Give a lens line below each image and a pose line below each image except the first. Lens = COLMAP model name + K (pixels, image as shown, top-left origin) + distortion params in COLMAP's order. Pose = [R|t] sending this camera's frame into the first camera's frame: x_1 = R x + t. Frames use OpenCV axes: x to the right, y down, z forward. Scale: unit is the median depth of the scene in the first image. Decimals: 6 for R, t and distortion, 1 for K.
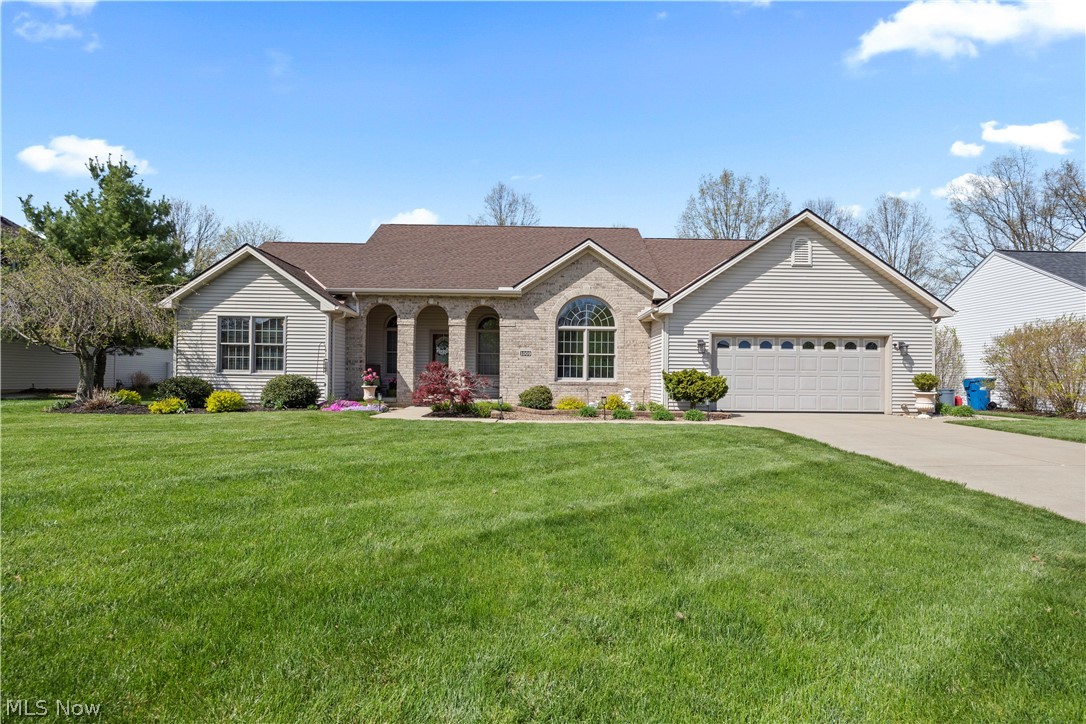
lens RADIAL K [[520.4, 0, 556.4], [0, 520.4, 376.1], [0, 0, 1]] dist [-0.014447, 0.028402]
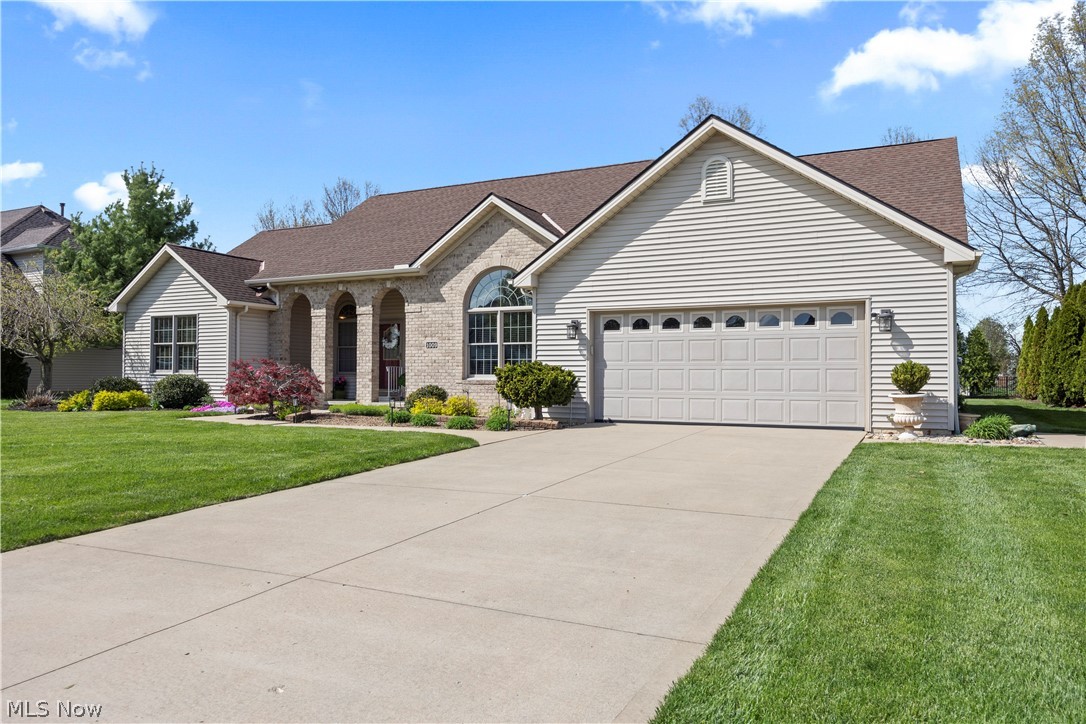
lens RADIAL K [[763.4, 0, 564.7], [0, 763.4, 364.8], [0, 0, 1]] dist [0.003195, 0.000289]
pose [[0.886467, -0.014849, -0.462554, 0.671541], [0.009607, 0.999860, -0.013687, 0.005333], [0.462692, 0.007690, 0.886486, 0.053059]]
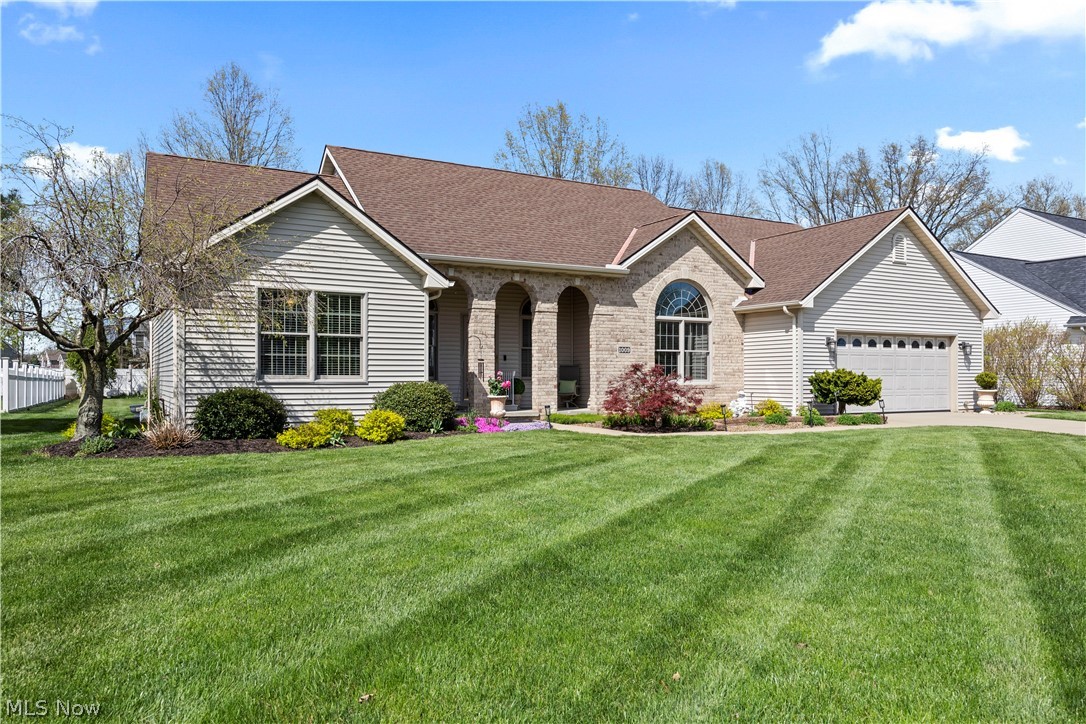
lens RADIAL K [[763.4, 0, 564.7], [0, 763.4, 364.8], [0, 0, 1]] dist [0.003195, 0.000289]
pose [[0.881741, -0.003822, 0.471719, -0.686320], [0.006500, 0.999971, -0.004047, -0.016853], [-0.471690, 0.006635, 0.881740, 0.029125]]
